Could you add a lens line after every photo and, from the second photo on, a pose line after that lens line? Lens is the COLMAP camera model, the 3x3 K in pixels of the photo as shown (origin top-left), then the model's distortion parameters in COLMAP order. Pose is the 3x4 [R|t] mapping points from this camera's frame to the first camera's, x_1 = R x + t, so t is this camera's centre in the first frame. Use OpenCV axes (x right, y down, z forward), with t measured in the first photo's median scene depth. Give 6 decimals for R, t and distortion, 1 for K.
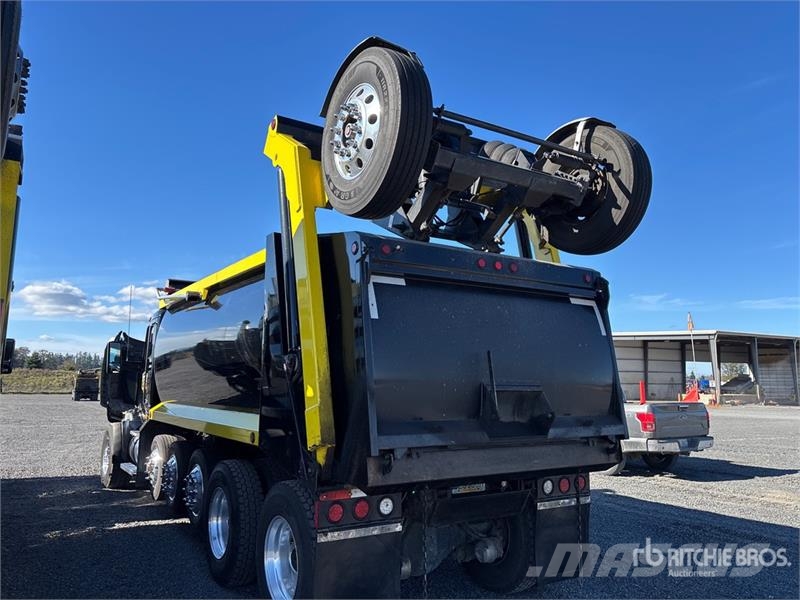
lens RADIAL K [[581.0, 0, 401.2], [0, 581.0, 300.8], [0, 0, 1]] dist [0.078726, -0.010193]
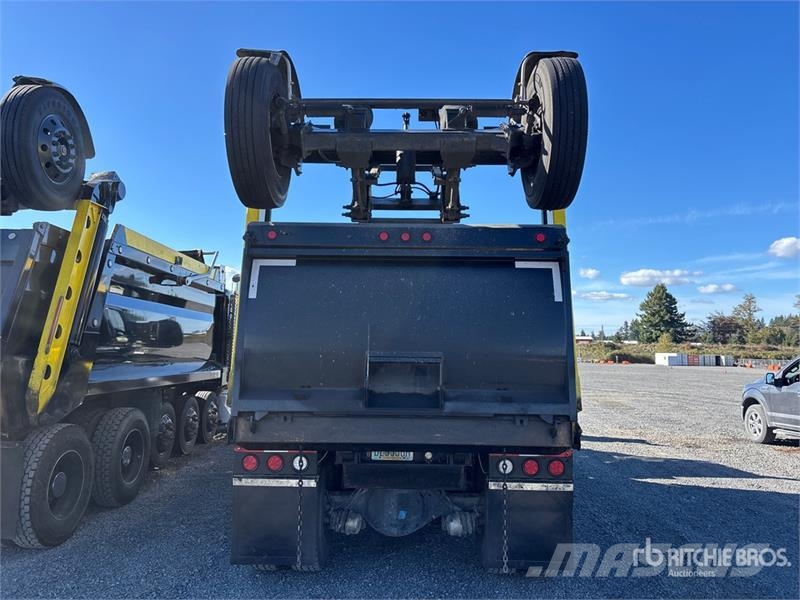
lens RADIAL K [[581.0, 0, 400.4], [0, 581.0, 299.6], [0, 0, 1]] dist [0.078726, -0.010193]
pose [[0.840078, -0.044257, -0.540658, 0.702479], [0.068508, 0.997342, 0.024807, 0.021463], [0.538123, -0.057879, 0.840877, 0.164751]]
